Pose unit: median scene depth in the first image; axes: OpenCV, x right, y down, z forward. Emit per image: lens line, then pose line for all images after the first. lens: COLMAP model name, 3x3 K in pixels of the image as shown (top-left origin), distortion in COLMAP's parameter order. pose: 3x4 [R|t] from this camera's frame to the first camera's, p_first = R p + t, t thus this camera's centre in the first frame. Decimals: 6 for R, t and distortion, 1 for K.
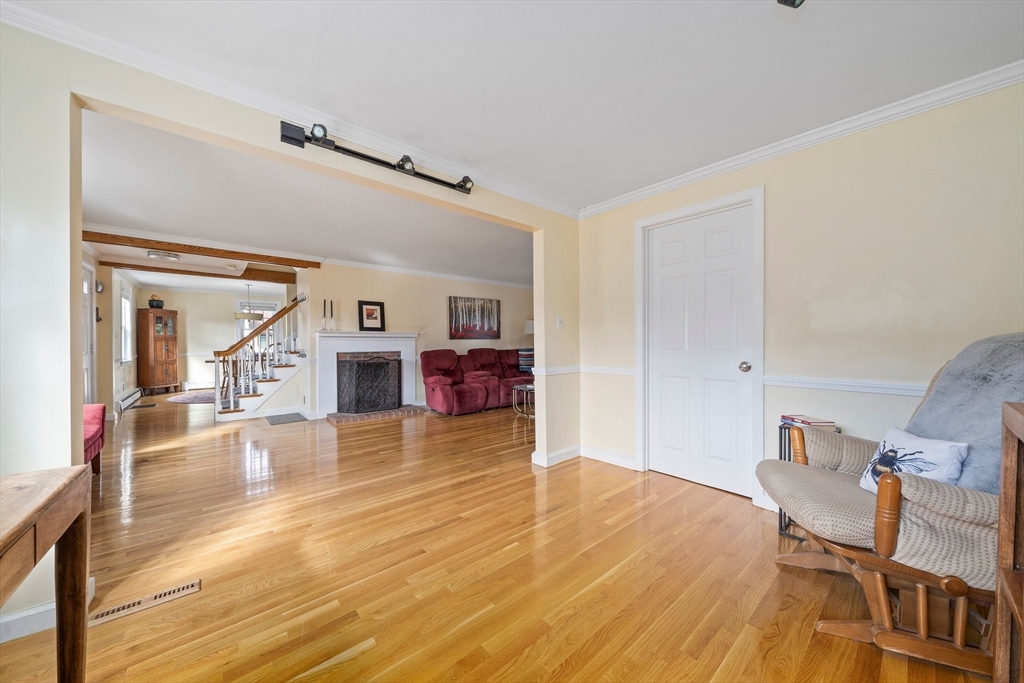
lens RADIAL K [[351.4, 0, 508.3], [0, 351.4, 346.1], [0, 0, 1]] dist [-0.000837, -0.000063]
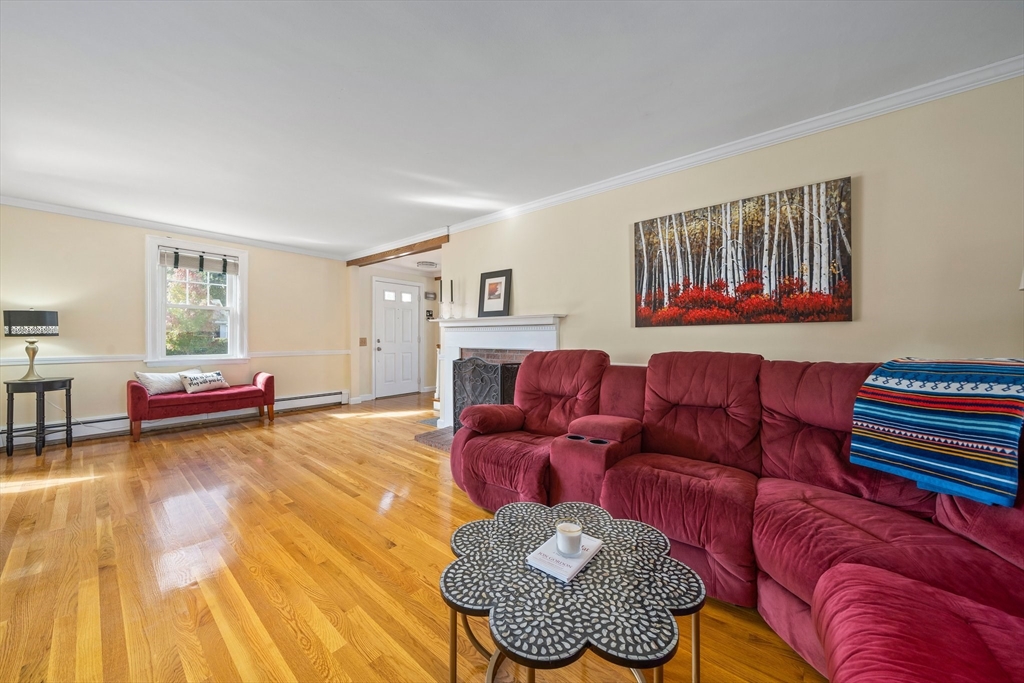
lens RADIAL K [[356.9, 0, 505.5], [0, 356.9, 342.2], [0, 0, 1]] dist [-0.006574, -0.000066]
pose [[0.166745, 0.016209, -0.985867, 0.226221], [-0.014667, 0.999795, 0.013958, -0.004667], [0.985891, 0.012132, 0.166949, 0.776874]]
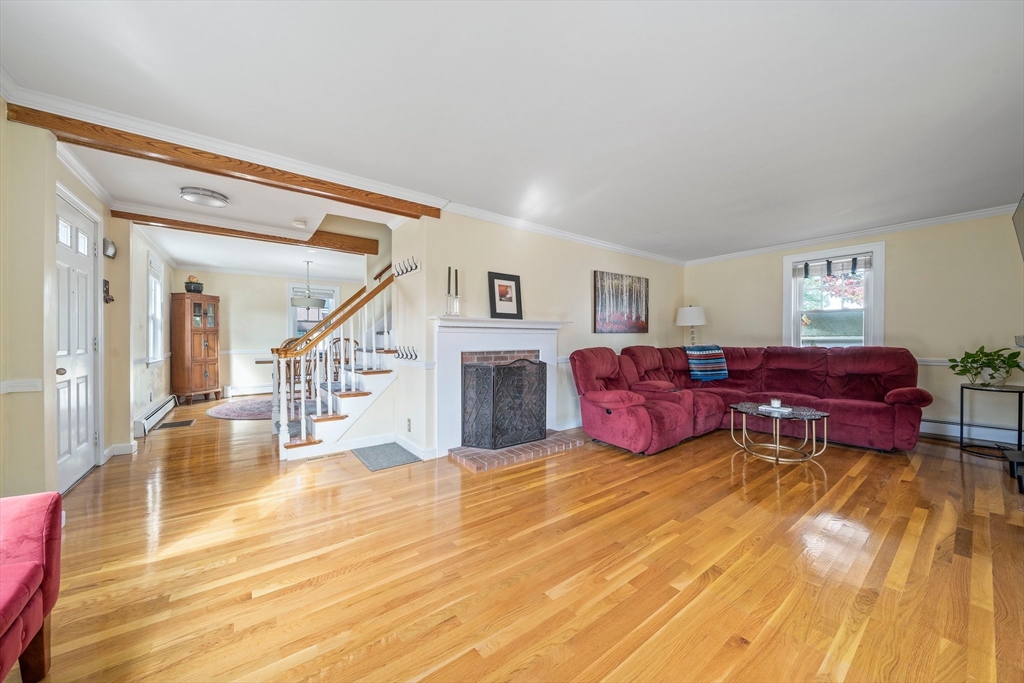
lens RADIAL K [[356.7, 0, 512.0], [0, 356.7, 341.5], [0, 0, 1]] dist [-0.001121, -0.000011]
pose [[0.998199, 0.003516, -0.059886, -0.287070], [-0.003768, 0.999985, -0.004094, 0.001269], [0.059870, 0.004312, 0.998197, 0.289795]]
